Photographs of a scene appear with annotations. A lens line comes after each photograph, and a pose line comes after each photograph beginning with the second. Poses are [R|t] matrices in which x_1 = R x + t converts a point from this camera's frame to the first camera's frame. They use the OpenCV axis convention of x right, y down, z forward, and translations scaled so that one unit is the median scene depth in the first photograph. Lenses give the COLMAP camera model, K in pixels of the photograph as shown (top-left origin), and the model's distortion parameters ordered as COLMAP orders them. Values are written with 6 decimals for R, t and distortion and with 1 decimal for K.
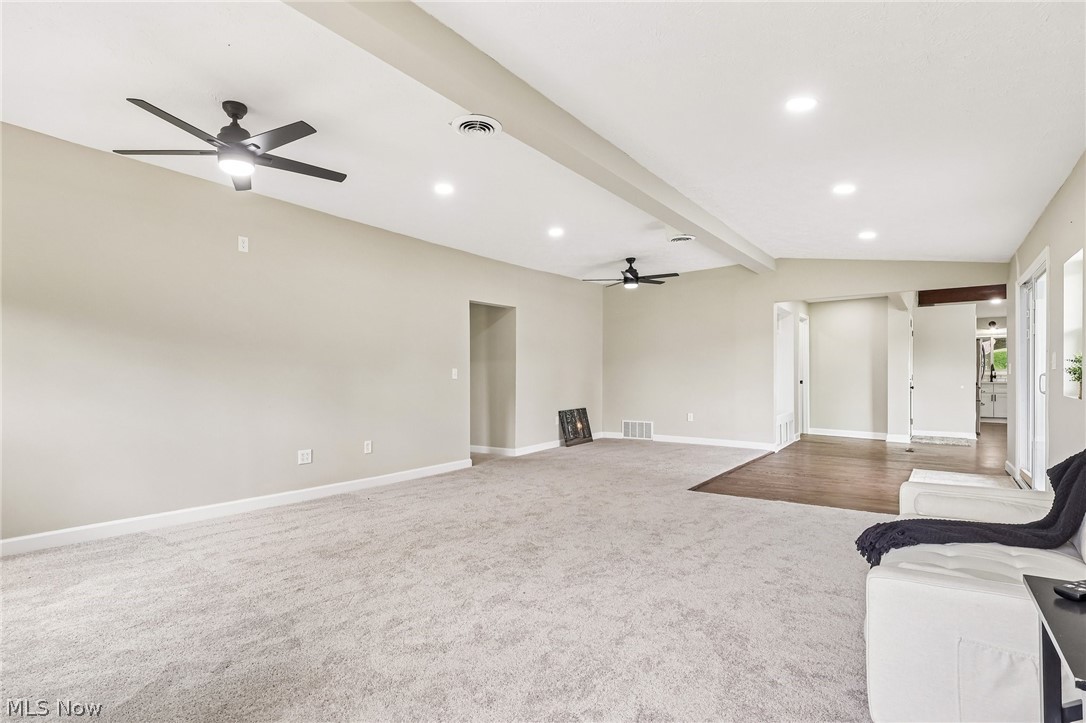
lens RADIAL K [[535.1, 0, 533.8], [0, 535.1, 382.1], [0, 0, 1]] dist [0.009436, -0.002520]
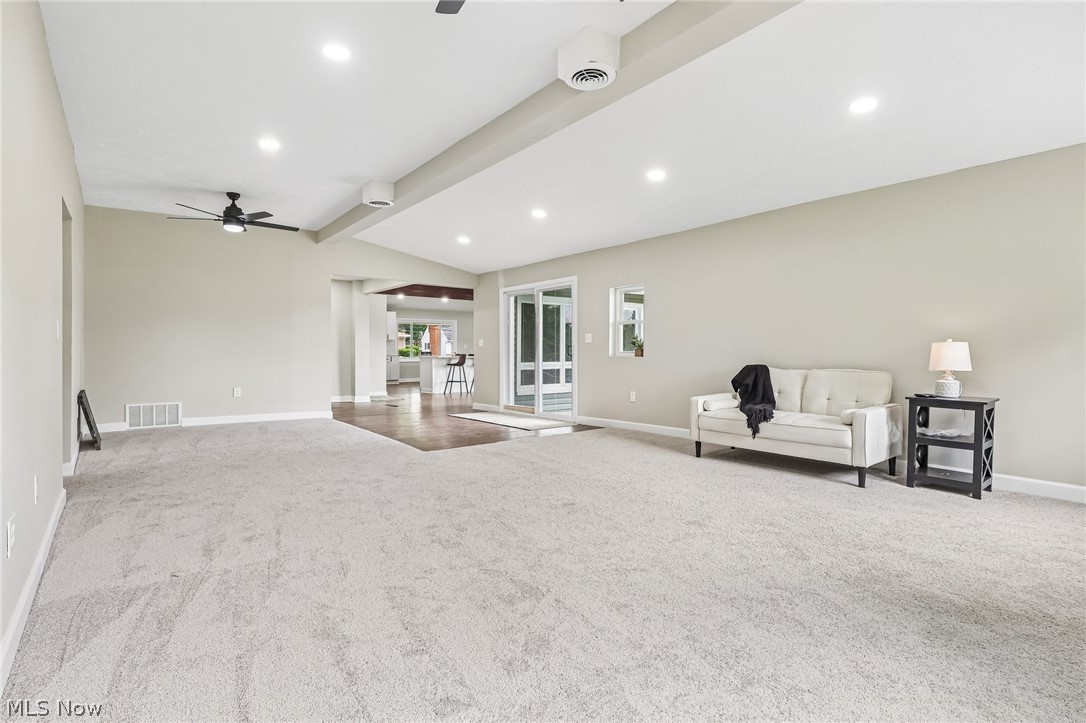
lens RADIAL K [[535.1, 0, 527.0], [0, 535.1, 356.5], [0, 0, 1]] dist [0.009436, -0.002520]
pose [[0.262659, 0.000999, 0.964888, -0.466807], [0.001970, 0.999997, -0.001572, 0.012066], [-0.964887, 0.002314, 0.262656, 0.372648]]
